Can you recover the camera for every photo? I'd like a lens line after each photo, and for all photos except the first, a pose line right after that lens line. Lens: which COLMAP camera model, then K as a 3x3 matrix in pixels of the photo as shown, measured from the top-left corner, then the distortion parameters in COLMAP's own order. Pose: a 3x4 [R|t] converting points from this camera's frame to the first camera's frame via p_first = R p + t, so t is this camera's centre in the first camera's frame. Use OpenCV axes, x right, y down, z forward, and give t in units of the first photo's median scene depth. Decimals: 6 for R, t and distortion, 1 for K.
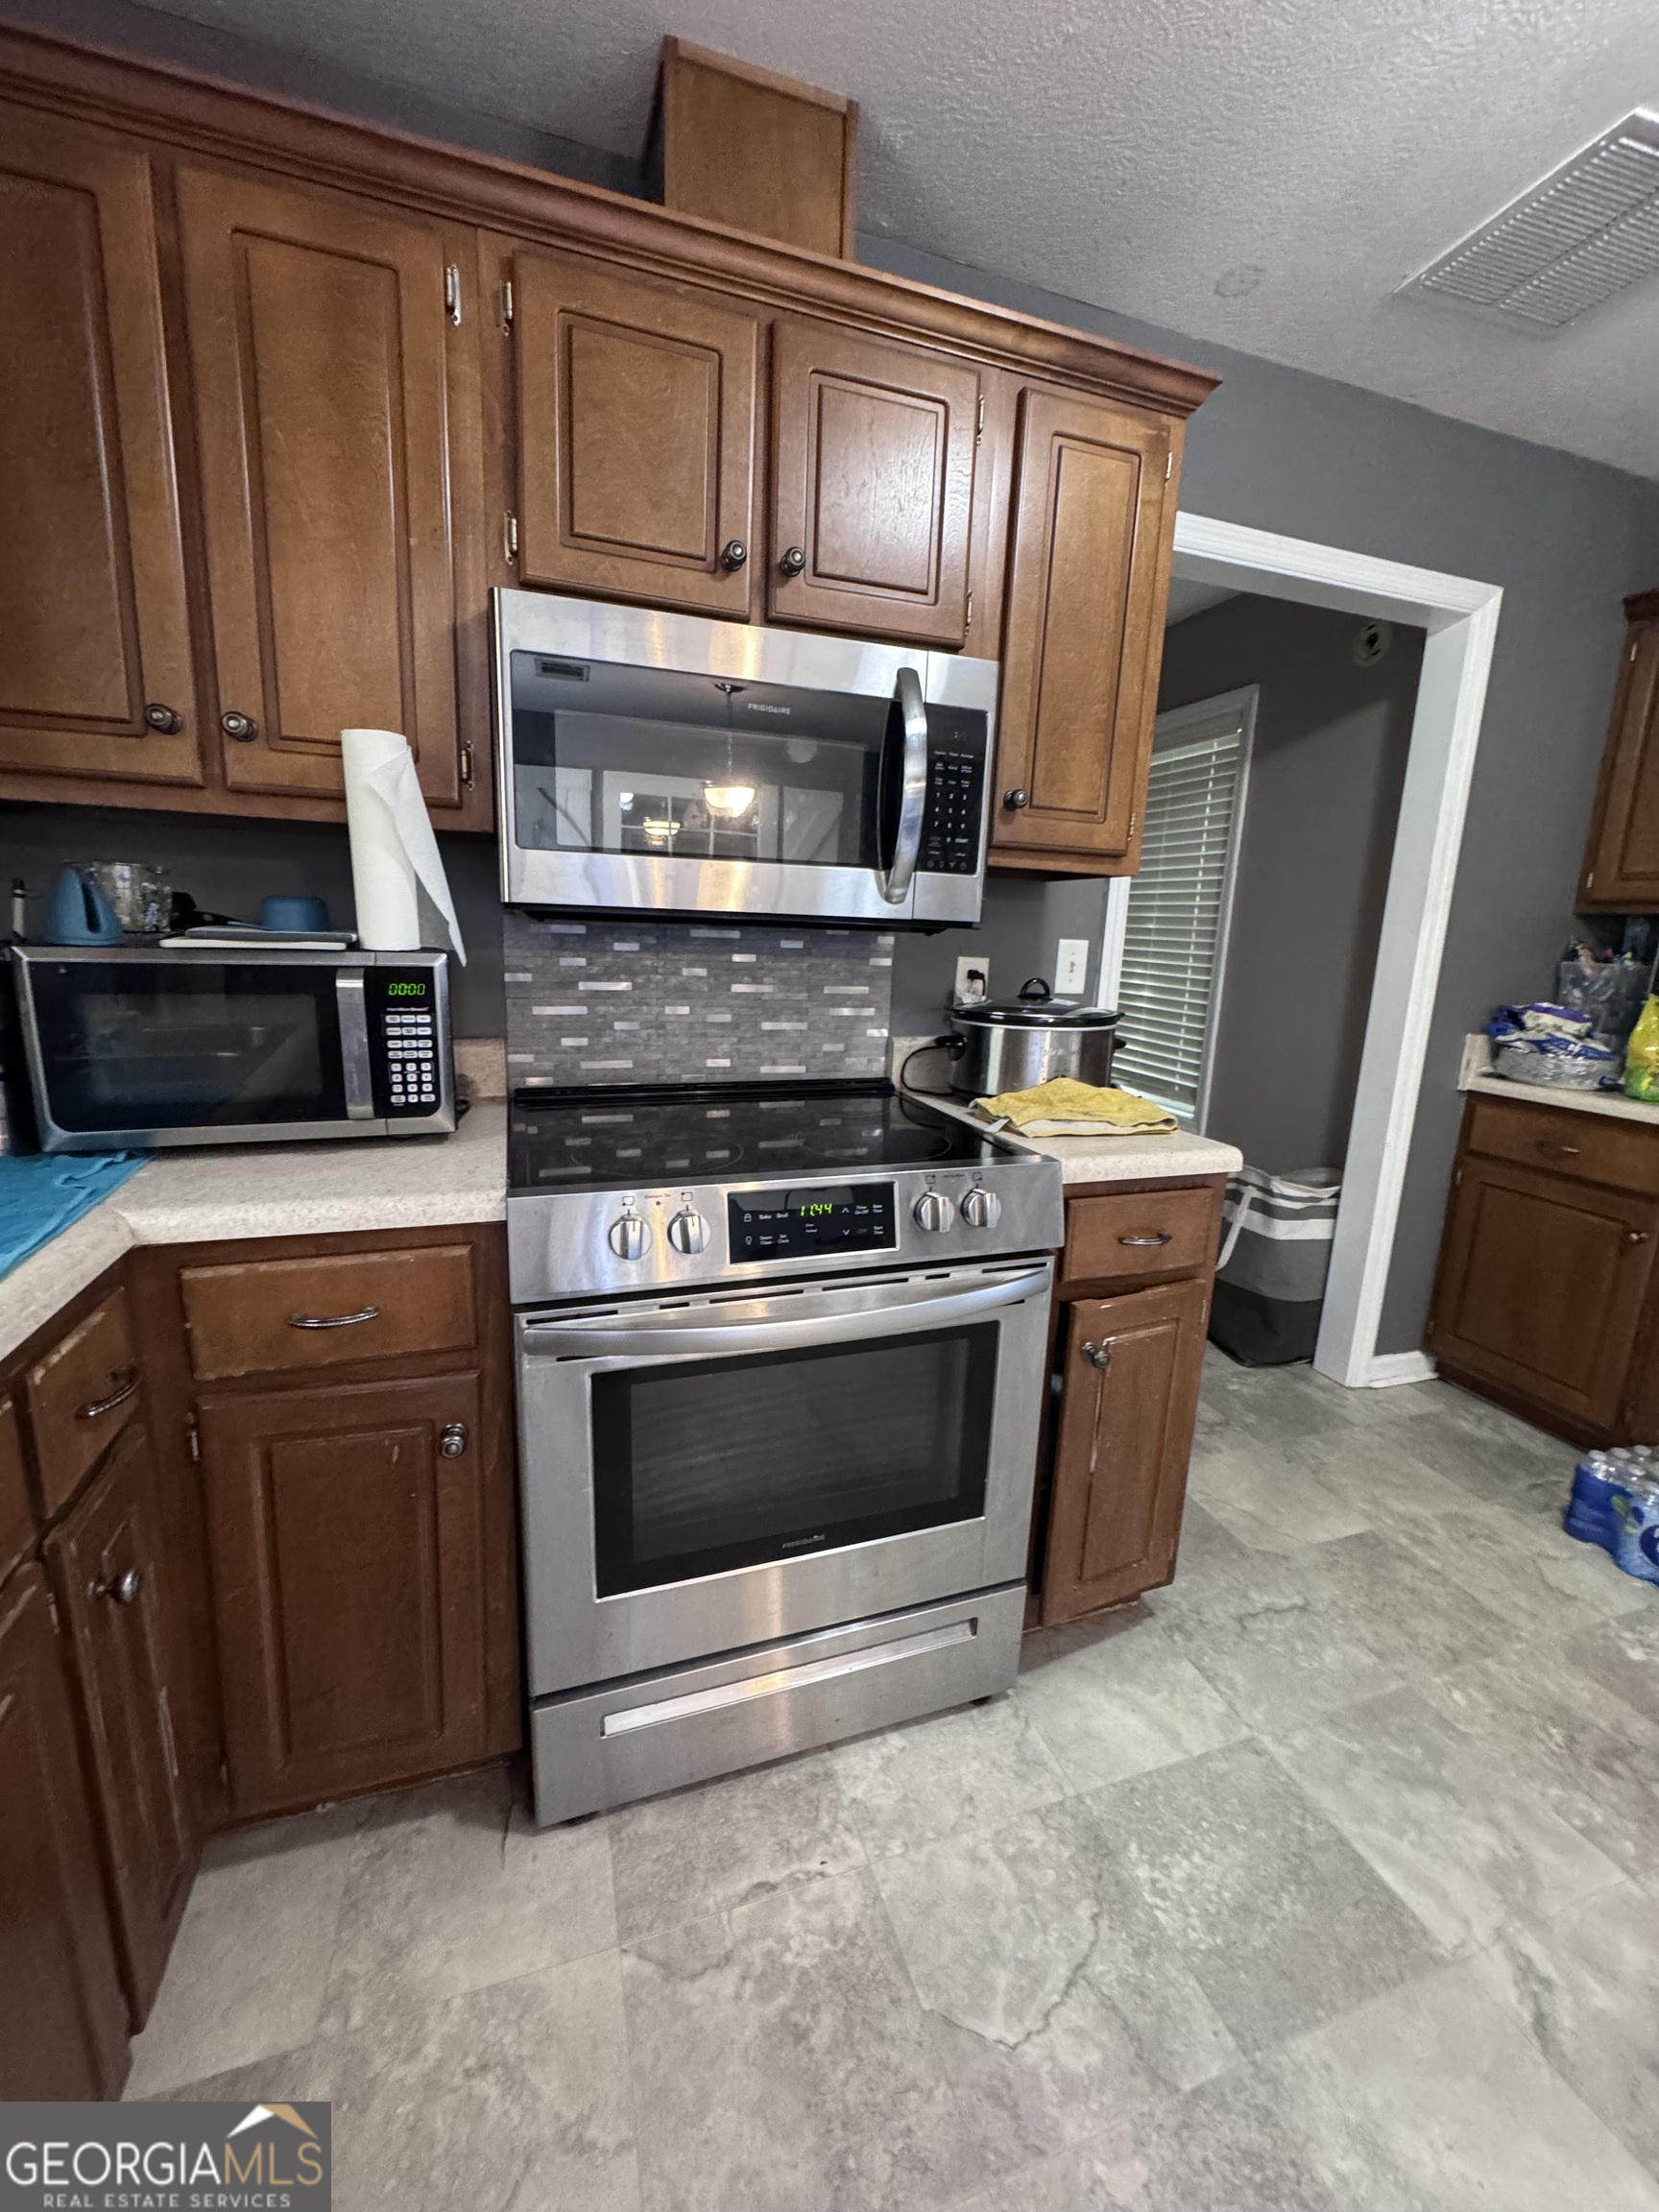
lens RADIAL K [[883.7, 0, 832.3], [0, 883.7, 1102.5], [0, 0, 1]] dist [-0.005138, 0.001068]
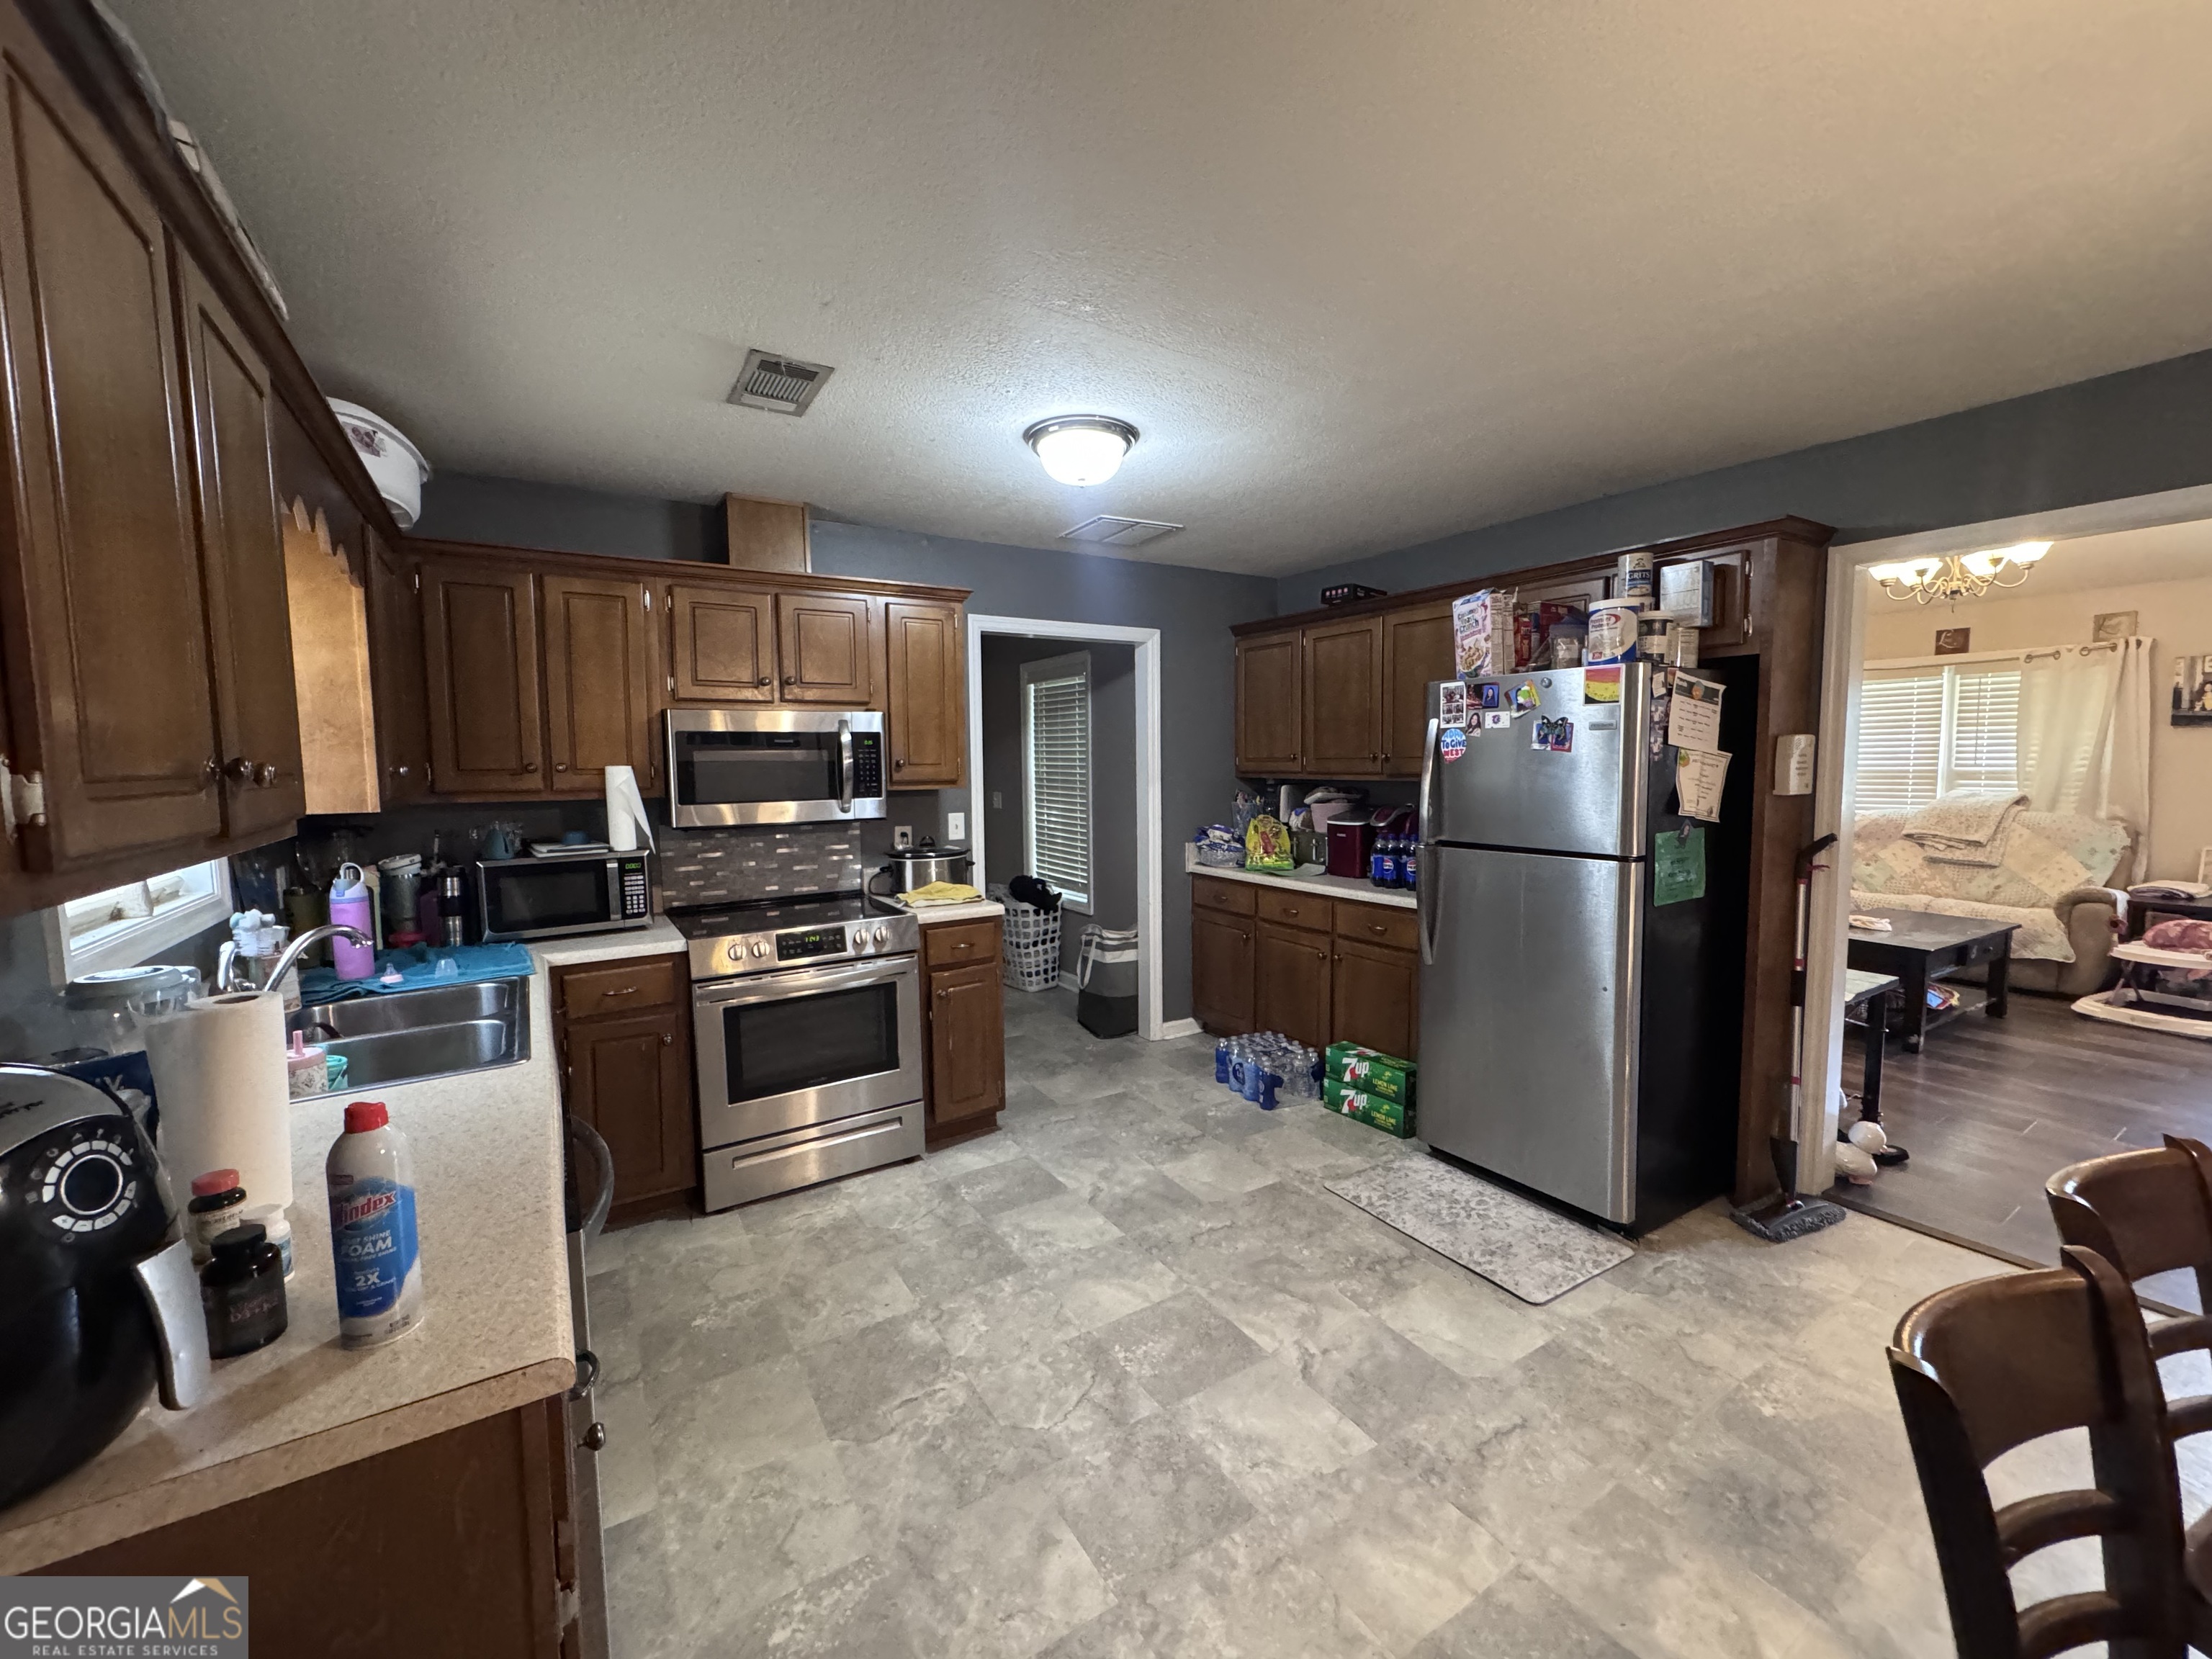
lens RADIAL K [[883.7, 0, 1106.6], [0, 883.7, 826.9], [0, 0, 1]] dist [-0.005138, 0.001068]
pose [[0.972227, -0.067399, 0.224125, 0.229398], [0.091976, 0.990618, -0.101079, 0.120793], [-0.215209, 0.118886, 0.969304, -1.512816]]
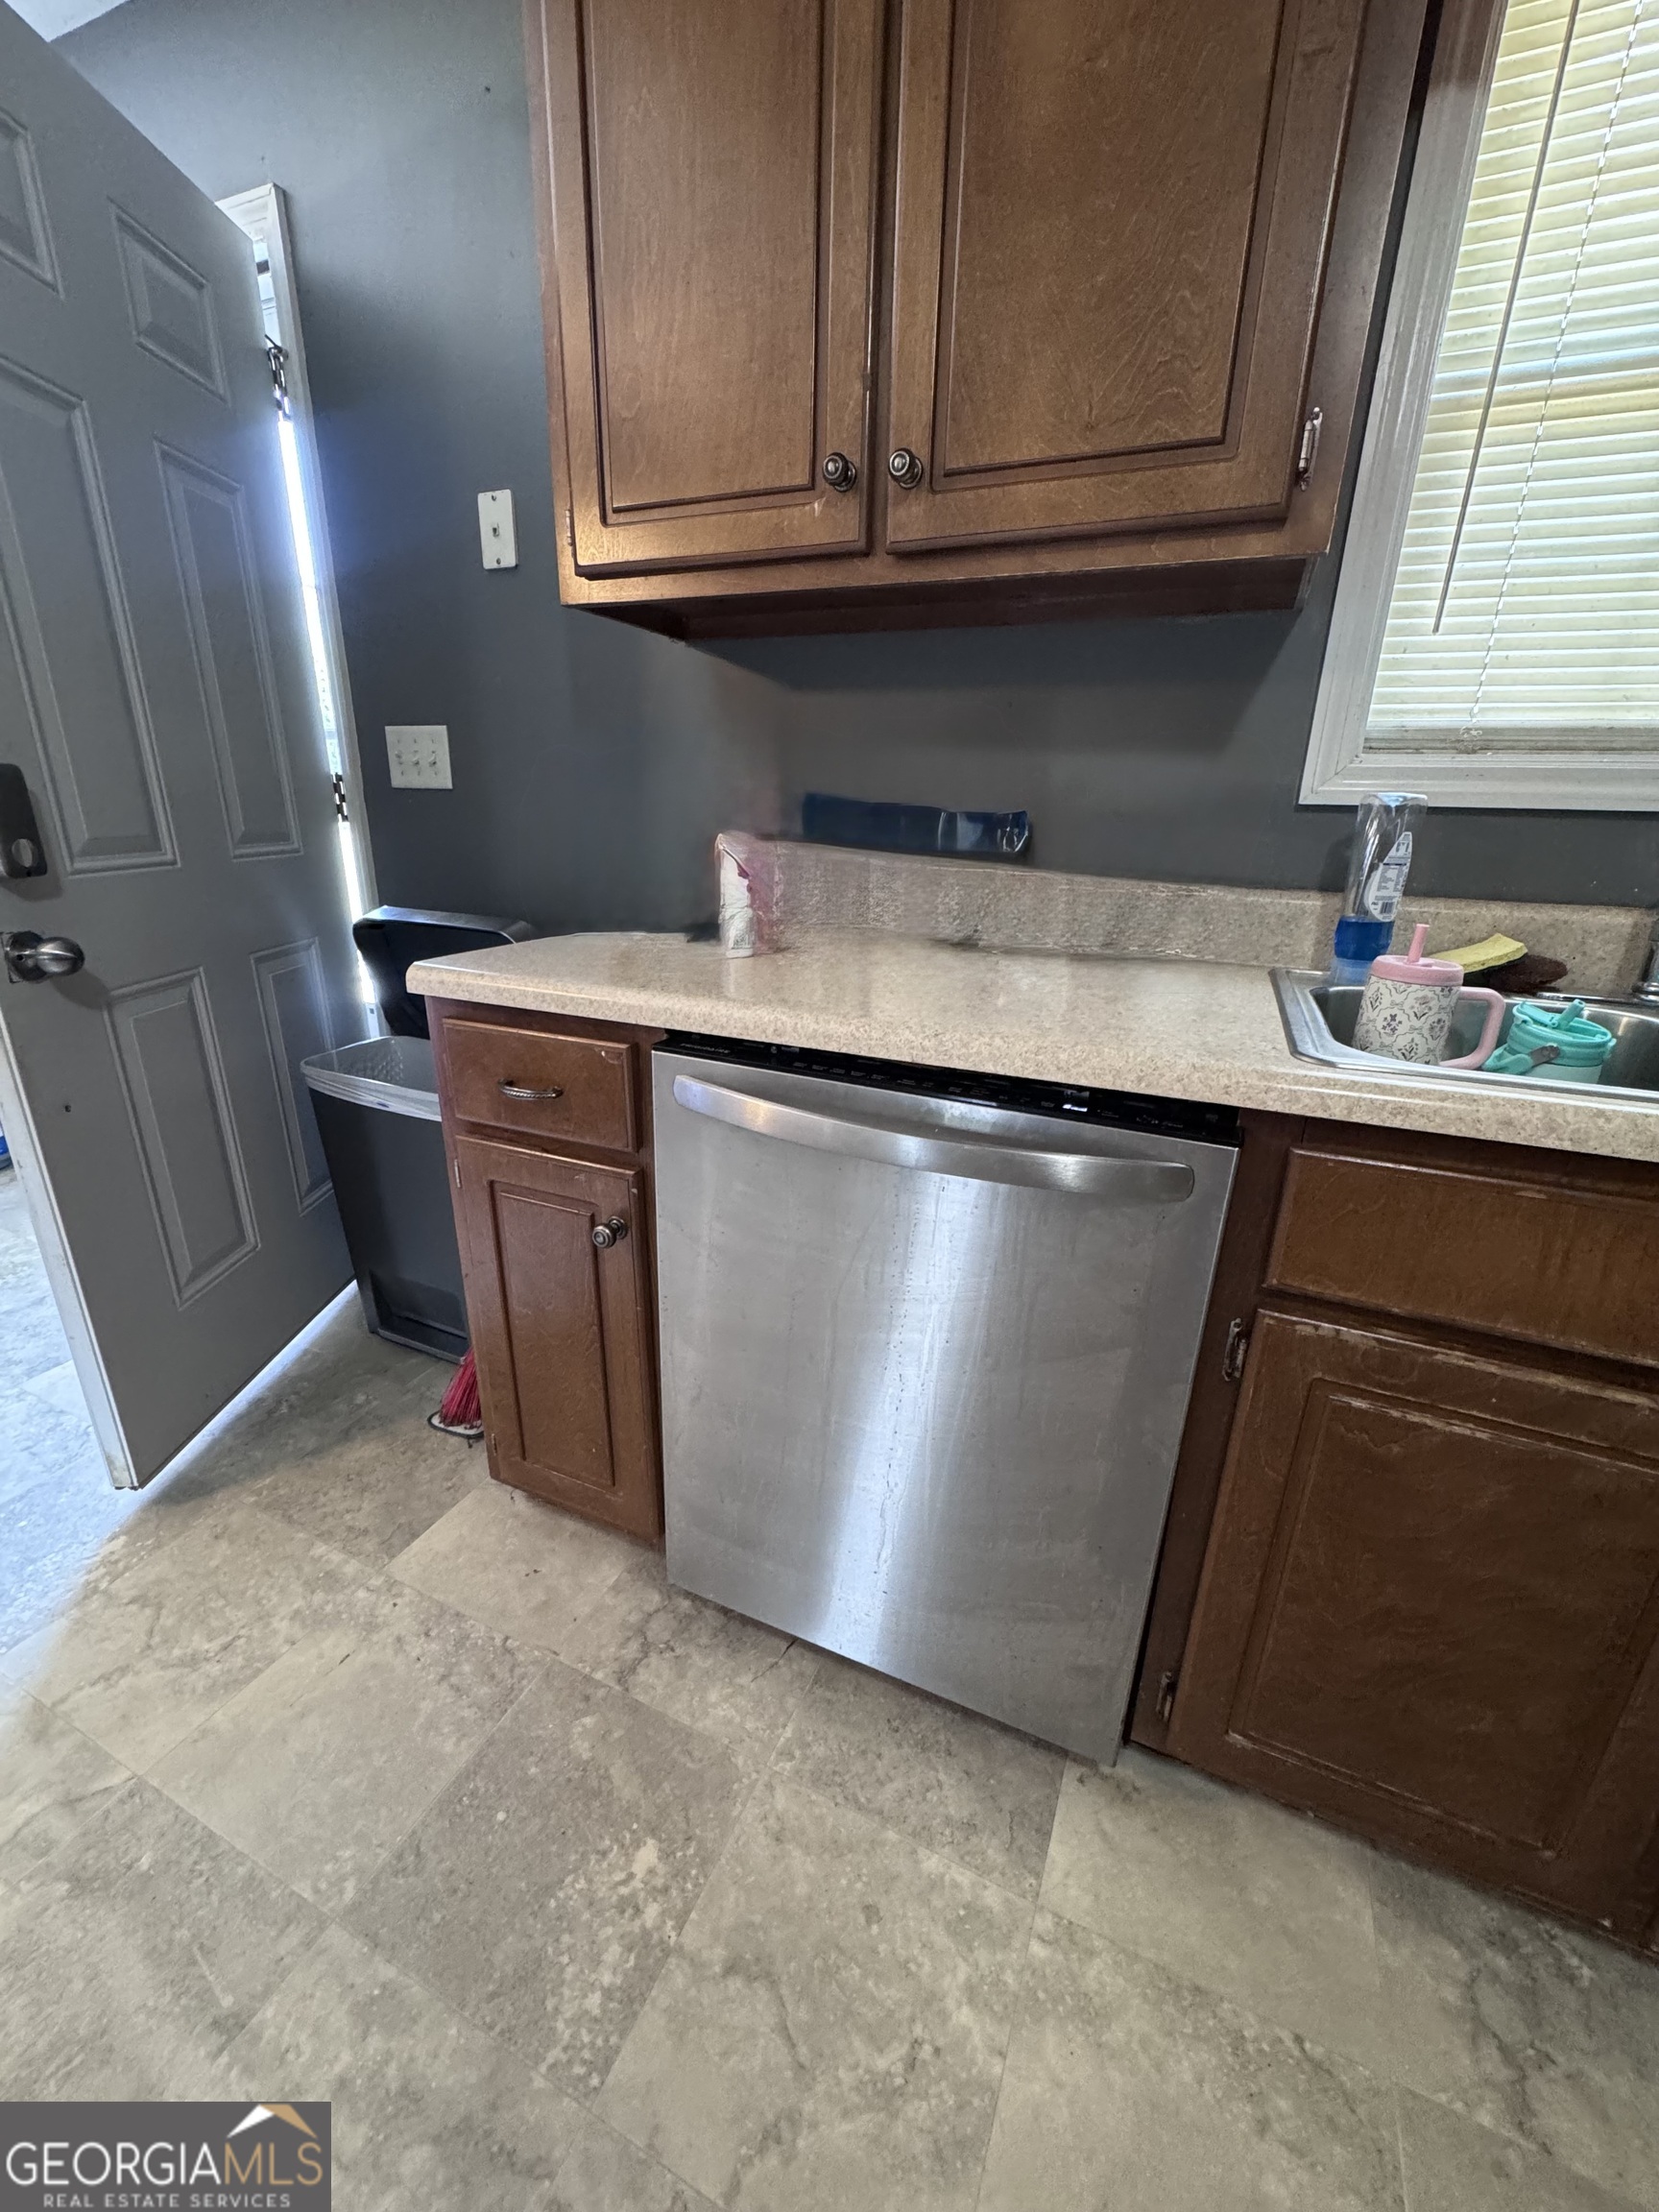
lens RADIAL K [[883.7, 0, 834.7], [0, 883.7, 1110.4], [0, 0, 1]] dist [-0.005138, 0.001068]
pose [[-0.683001, 0.182733, -0.707190, 0.305813], [-0.193770, 0.888180, 0.416641, 0.098820], [0.704246, 0.421599, -0.571220, 0.065849]]
